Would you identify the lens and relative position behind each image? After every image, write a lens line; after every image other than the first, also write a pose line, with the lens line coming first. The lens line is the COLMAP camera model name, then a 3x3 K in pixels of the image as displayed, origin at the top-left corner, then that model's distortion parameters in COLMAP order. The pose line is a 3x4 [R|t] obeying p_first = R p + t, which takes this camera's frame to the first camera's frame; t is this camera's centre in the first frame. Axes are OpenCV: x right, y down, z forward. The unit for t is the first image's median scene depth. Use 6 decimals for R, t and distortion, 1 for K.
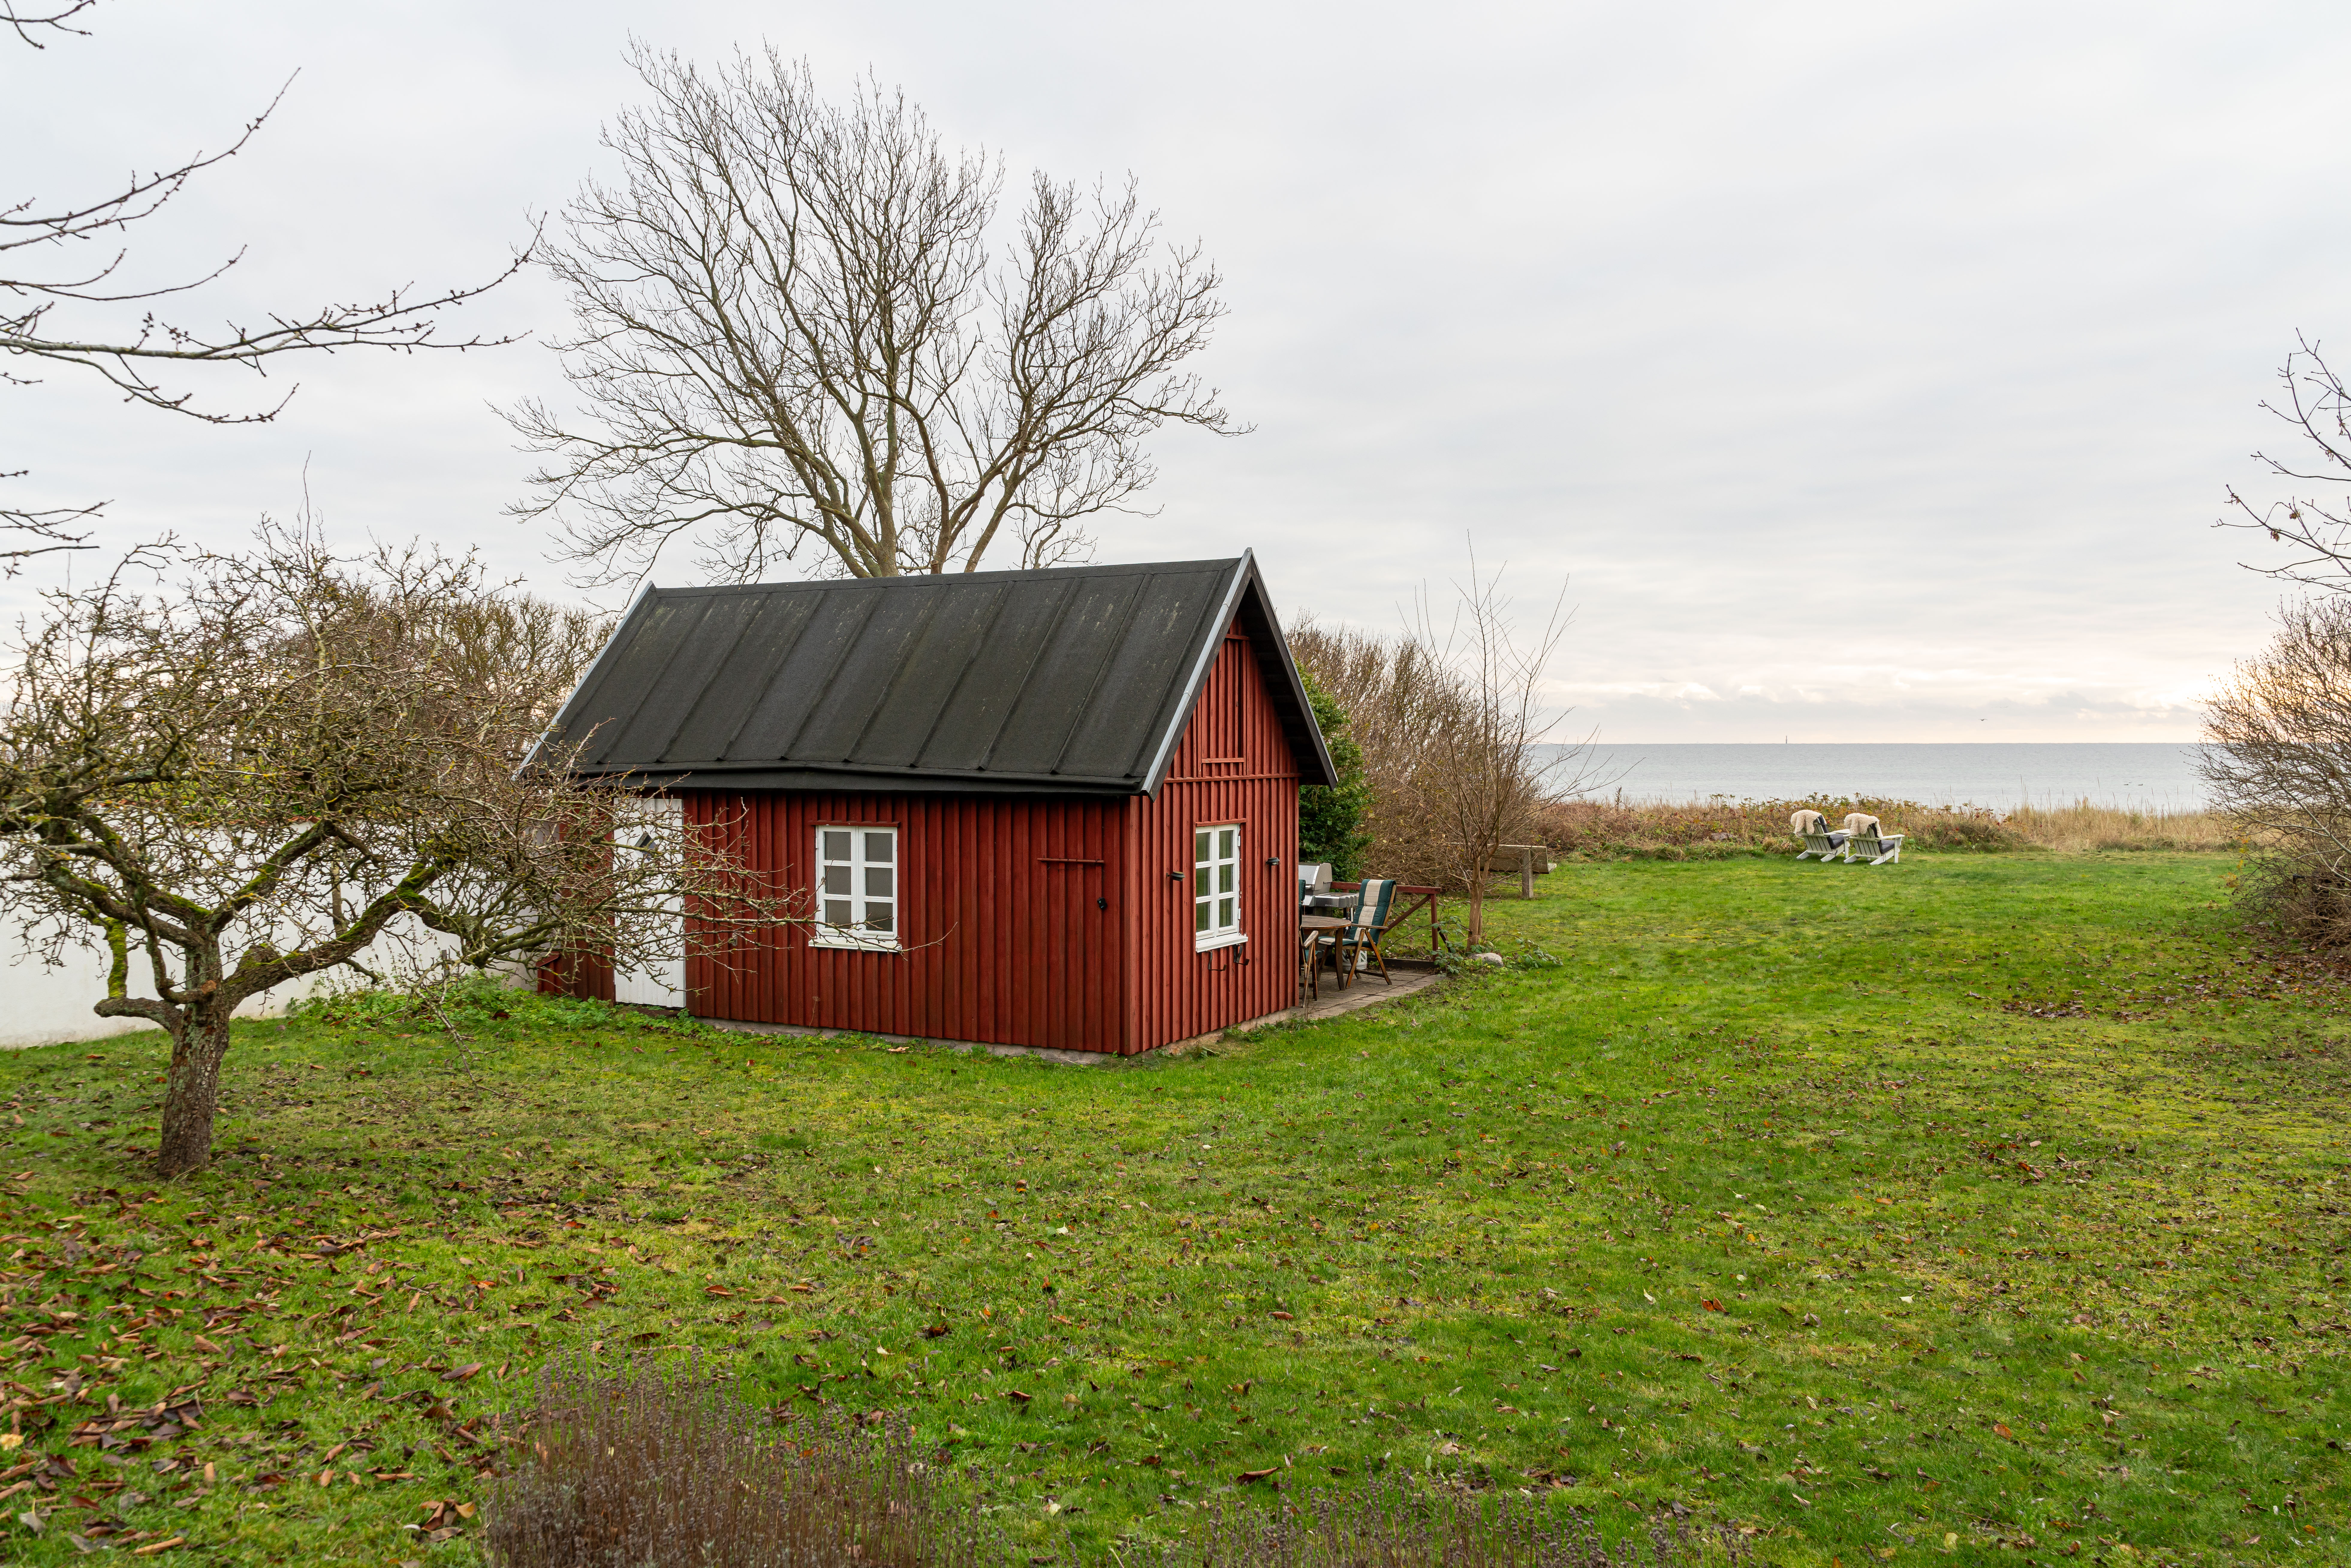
lens RADIAL K [[1889.1, 0, 1179.8], [0, 1889.1, 785.6], [0, 0, 1]] dist [-0.003008, 0.005267]
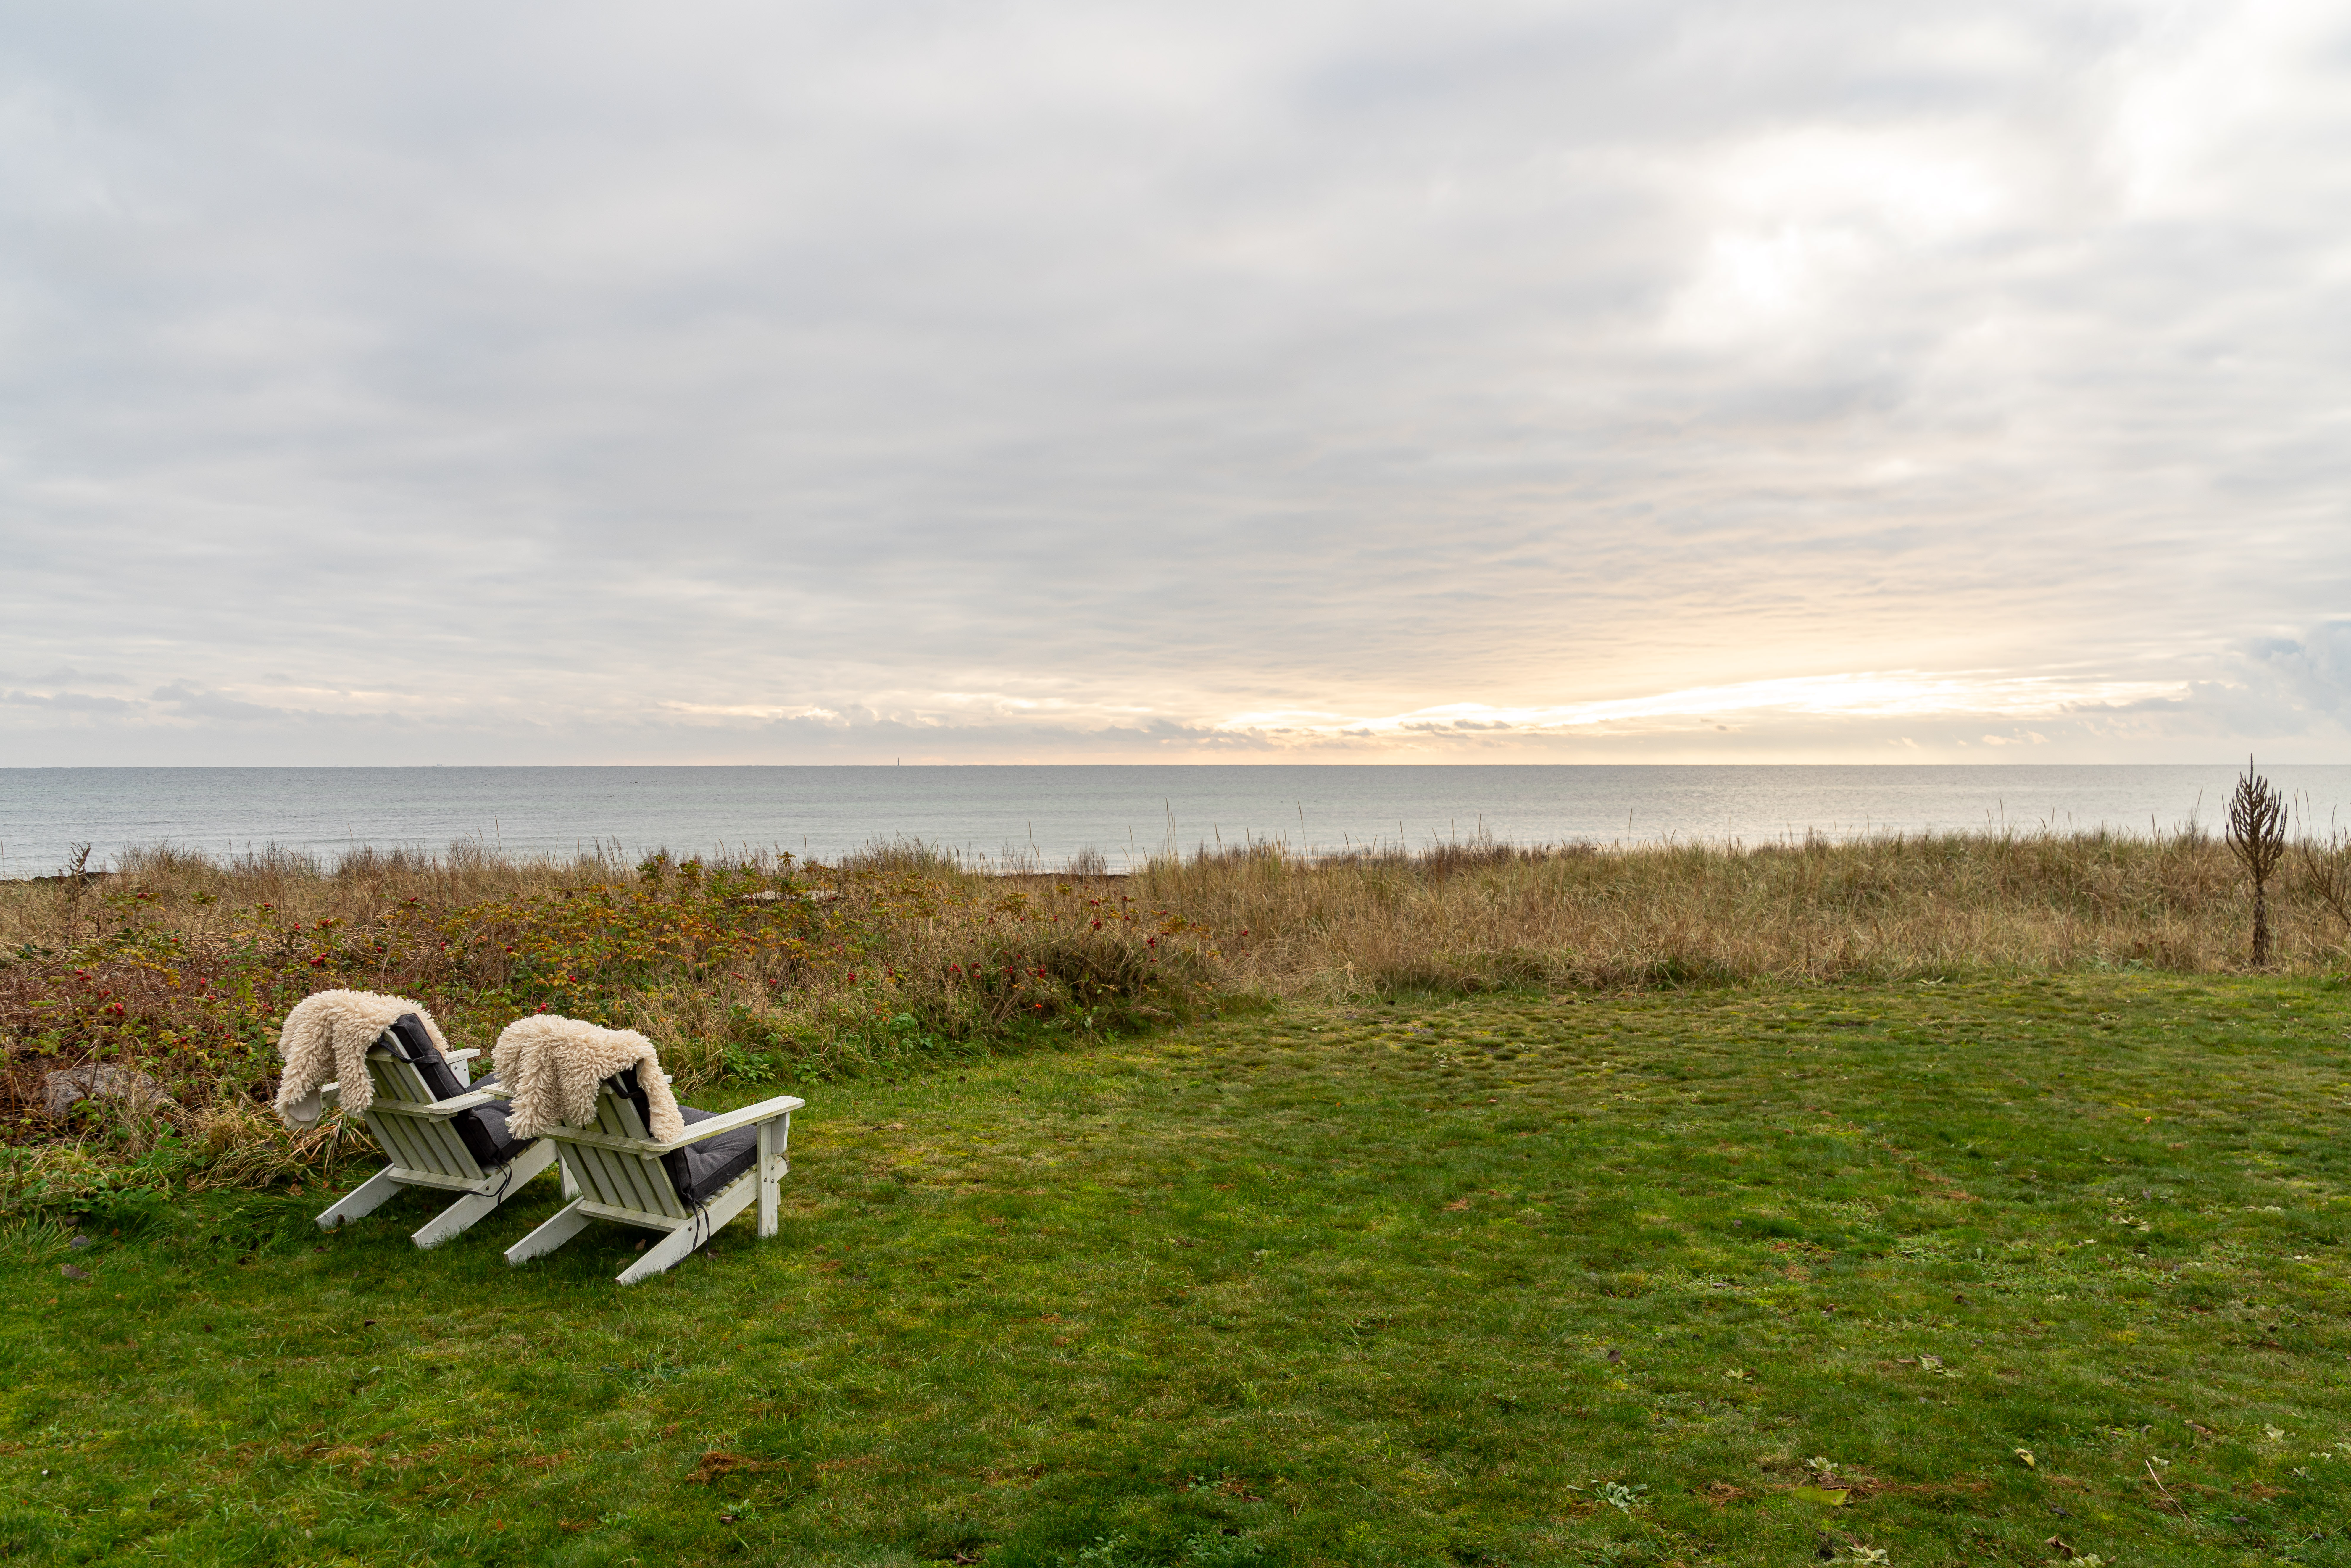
lens RADIAL K [[1889.0, 0, 1176.6], [0, 1889.0, 784.3], [0, 0, 1]] dist [-0.003008, 0.005267]
pose [[0.897607, -0.001031, 0.440796, 0.287294], [0.006459, 0.999921, -0.010814, -0.005685], [-0.440750, 0.012554, 0.897542, 0.693329]]
